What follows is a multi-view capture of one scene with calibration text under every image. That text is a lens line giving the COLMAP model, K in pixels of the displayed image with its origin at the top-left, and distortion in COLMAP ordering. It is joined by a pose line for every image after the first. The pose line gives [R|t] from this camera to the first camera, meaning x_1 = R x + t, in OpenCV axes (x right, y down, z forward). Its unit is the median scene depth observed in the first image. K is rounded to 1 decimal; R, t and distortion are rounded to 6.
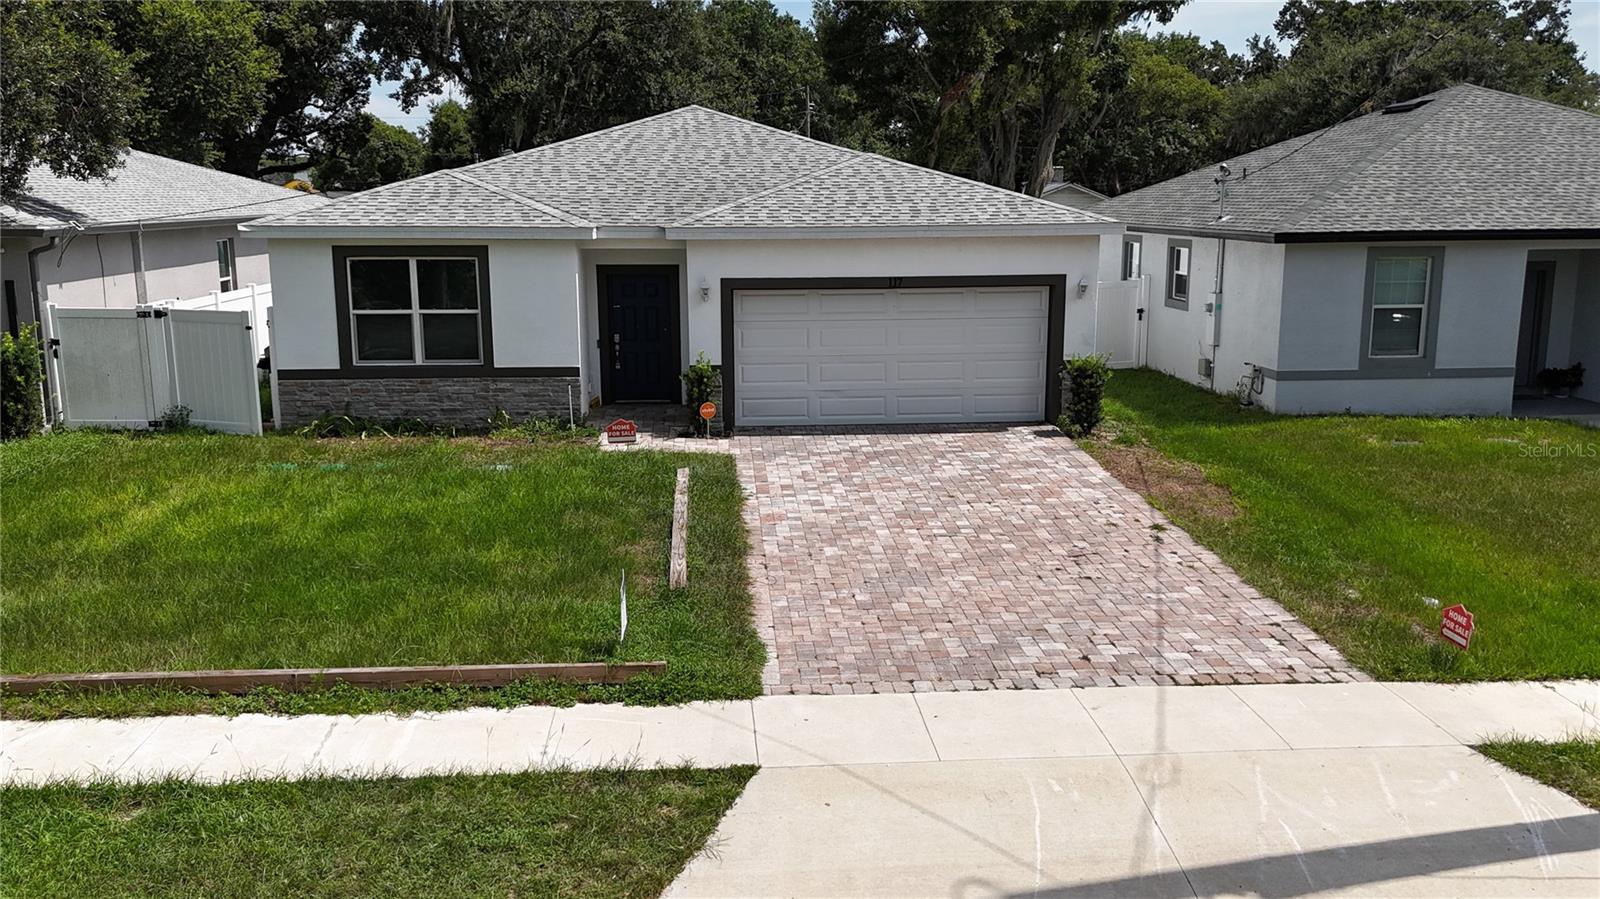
lens RADIAL K [[1346.2, 0, 805.1], [0, 1346.2, 458.7], [0, 0, 1]] dist [0.072630, -0.079424]
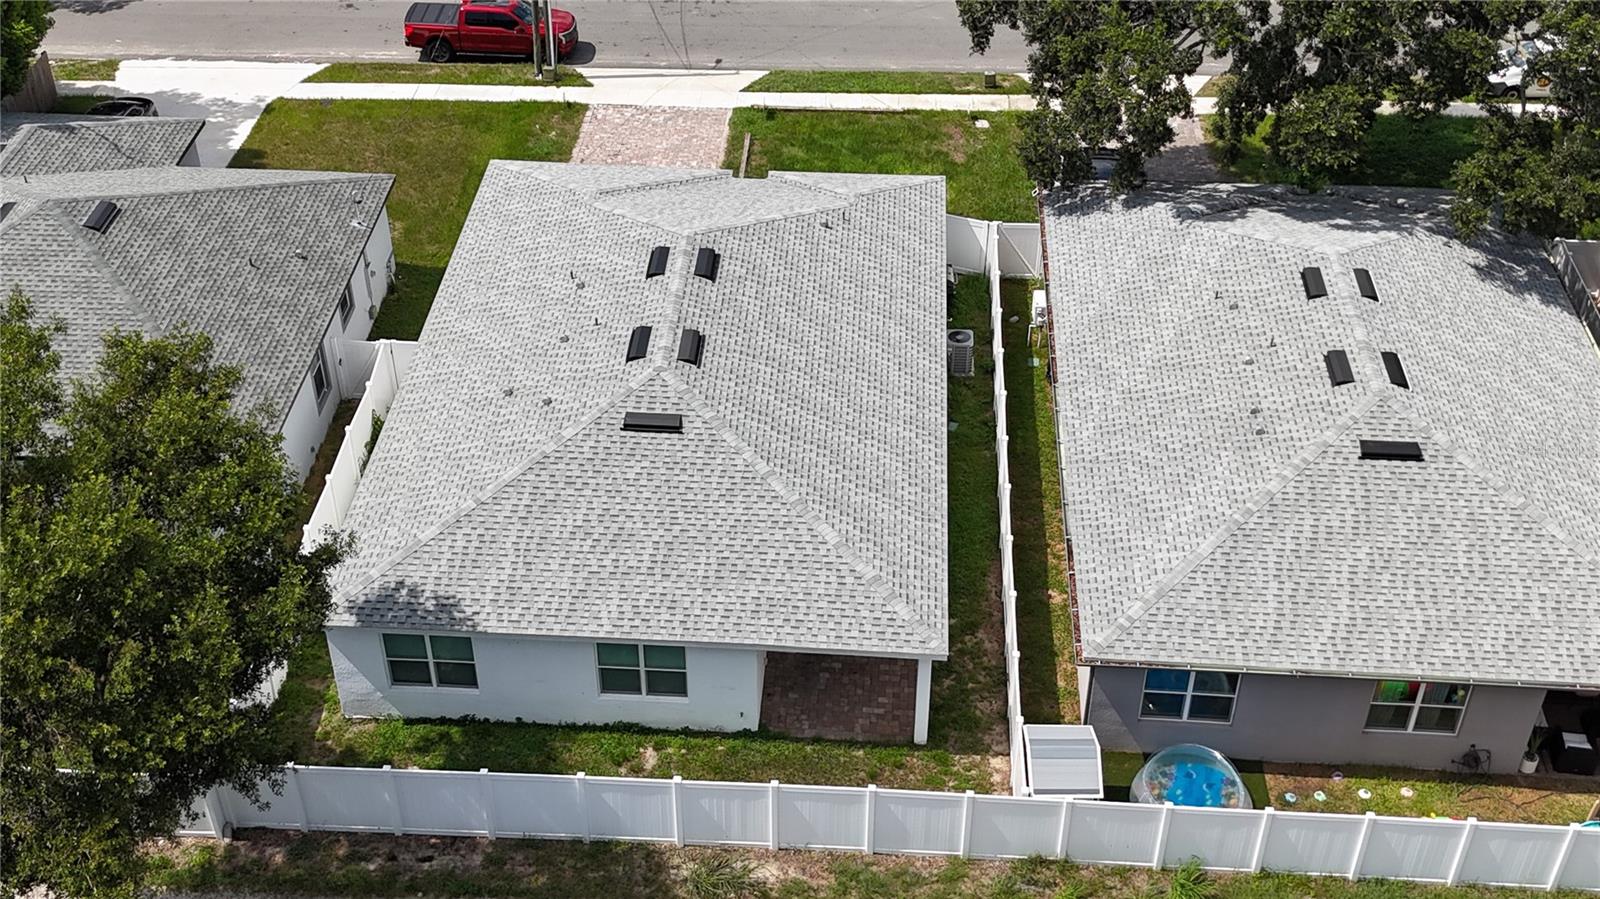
lens RADIAL K [[1807.8, 0, 809.4], [0, 1807.8, 454.5], [0, 0, 1]] dist [0.151739, -0.419373]
pose [[-0.991670, -0.079429, 0.101403, -0.707458], [0.024535, 0.656354, 0.754054, -2.586867], [-0.126450, 0.750261, -0.648937, 4.140375]]
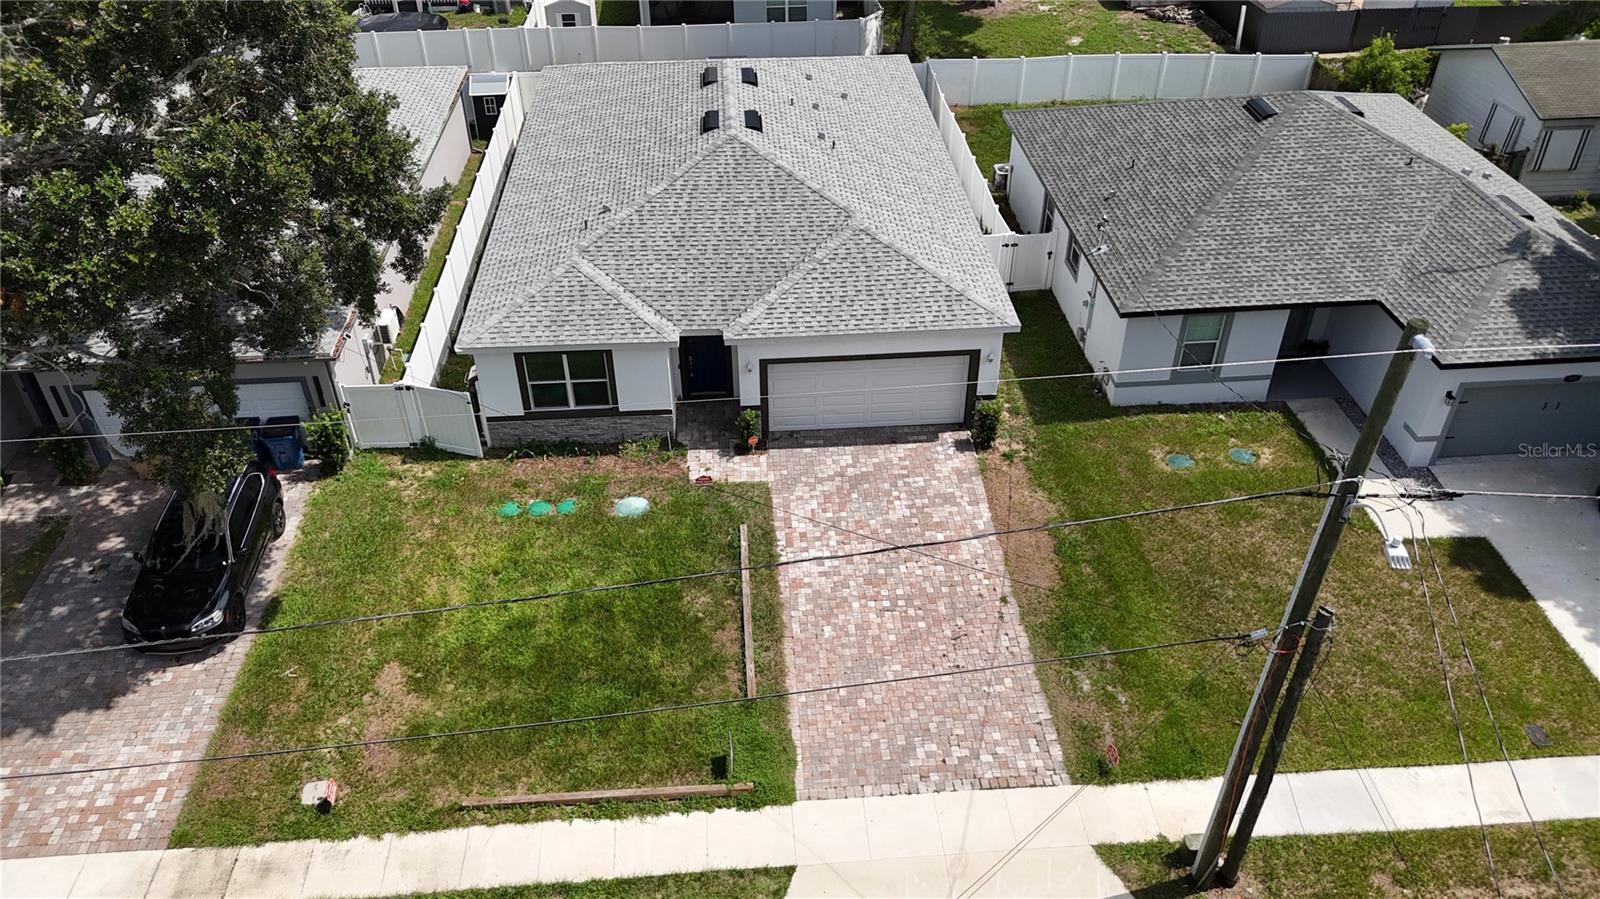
lens RADIAL K [[1165.5, 0, 804.9], [0, 1165.5, 454.7], [0, 0, 1]] dist [0.079004, -0.070805]
pose [[0.999994, -0.000703, -0.003367, -0.007436], [0.002091, 0.901436, 0.432908, -0.883623], [0.002731, -0.432913, 0.901432, -0.385260]]
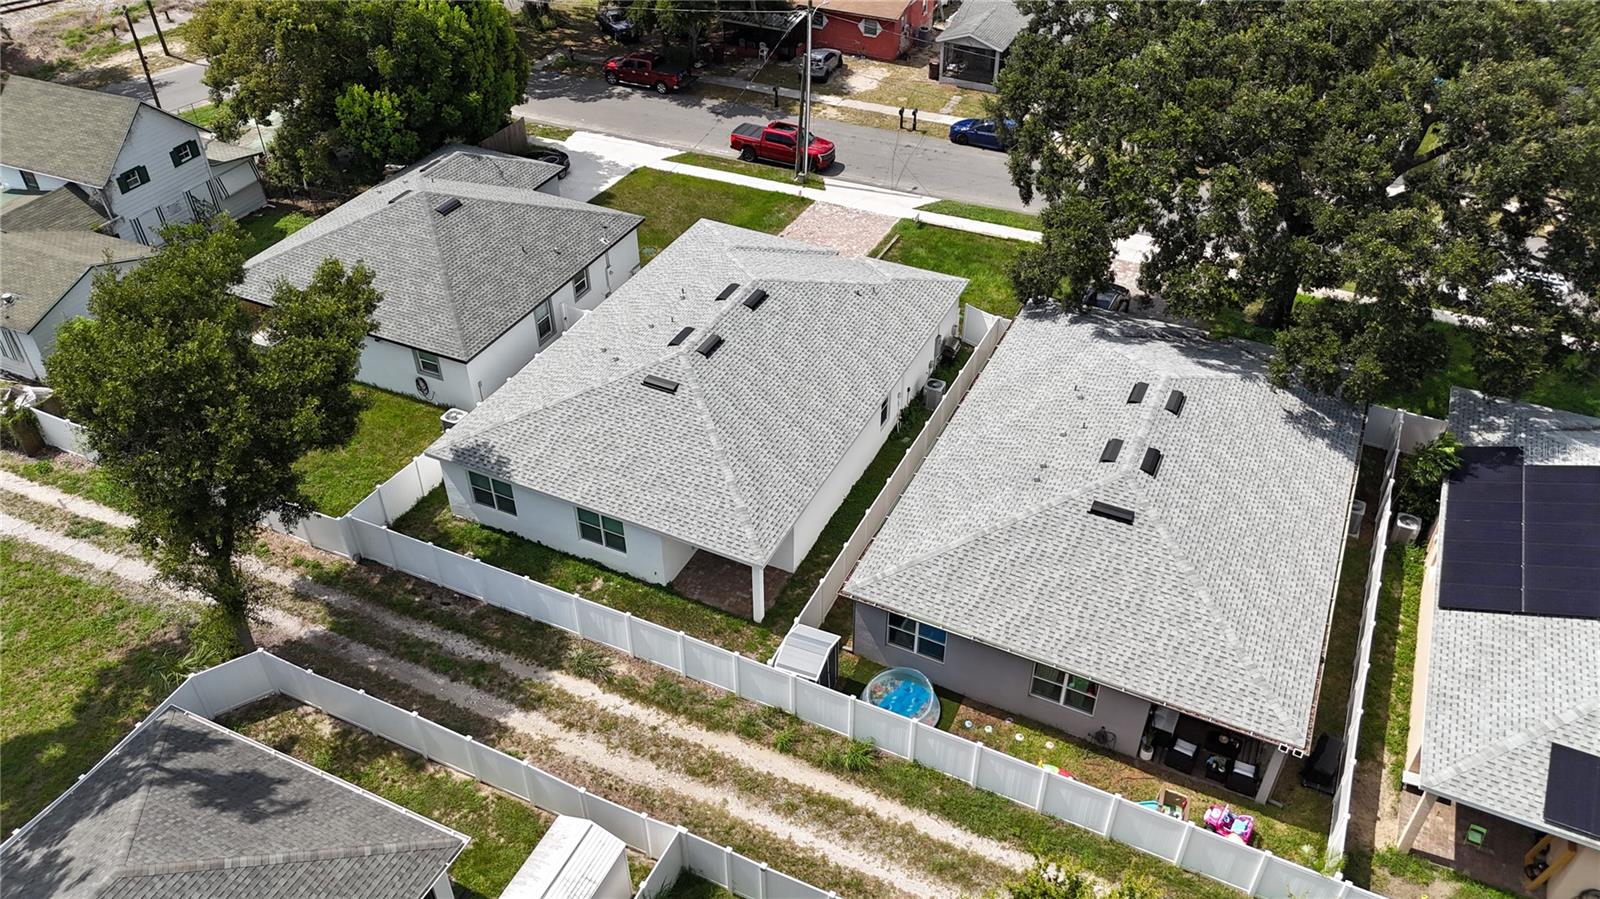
lens RADIAL K [[1175.0, 0, 804.4], [0, 1175.0, 458.3], [0, 0, 1]] dist [0.070656, -0.075202]
pose [[-0.869789, -0.302799, 0.389590, -1.654217], [0.099310, 0.665977, 0.739332, -2.496949], [-0.483327, 0.681753, -0.549189, 3.863570]]
